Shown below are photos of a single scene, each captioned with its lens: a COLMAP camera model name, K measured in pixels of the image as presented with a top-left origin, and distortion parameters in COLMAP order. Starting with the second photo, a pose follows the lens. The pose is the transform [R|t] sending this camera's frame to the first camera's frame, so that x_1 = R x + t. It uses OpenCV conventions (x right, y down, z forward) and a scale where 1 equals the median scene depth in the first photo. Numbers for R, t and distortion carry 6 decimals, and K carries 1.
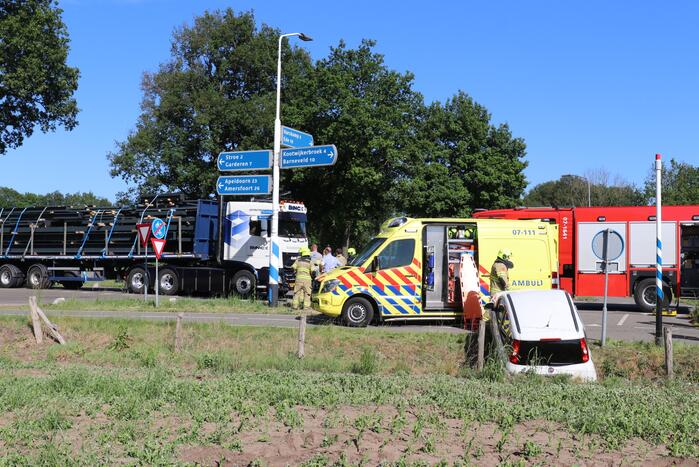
lens RADIAL K [[766.7, 0, 347.2], [0, 766.7, 225.2], [0, 0, 1]] dist [-0.107541, 0.049918]
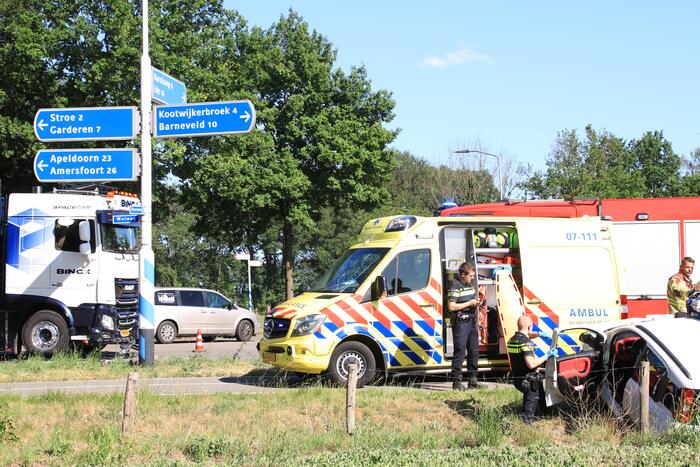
lens RADIAL K [[1307.1, 0, 350.0], [0, 1307.1, 233.5], [0, 0, 1]] dist [0.107385, 0.196027]
pose [[0.962900, -0.011792, 0.269600, -0.222167], [0.012267, 0.999925, -0.000077, 0.003531], [-0.269579, 0.003381, 0.962972, -0.039624]]
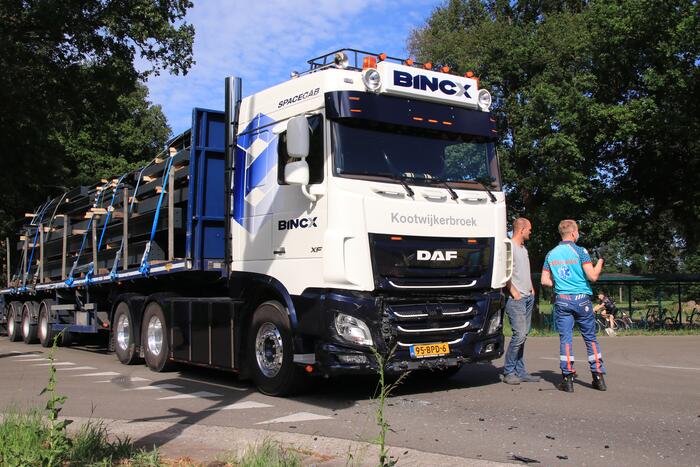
lens RADIAL K [[767.8, 0, 347.7], [0, 767.8, 225.2], [0, 0, 1]] dist [-0.107541, 0.049918]
pose [[0.868044, -0.069943, -0.491536, 0.055178], [0.046497, 0.997128, -0.059774, 0.058886], [0.494305, 0.029032, 0.868804, 0.916373]]
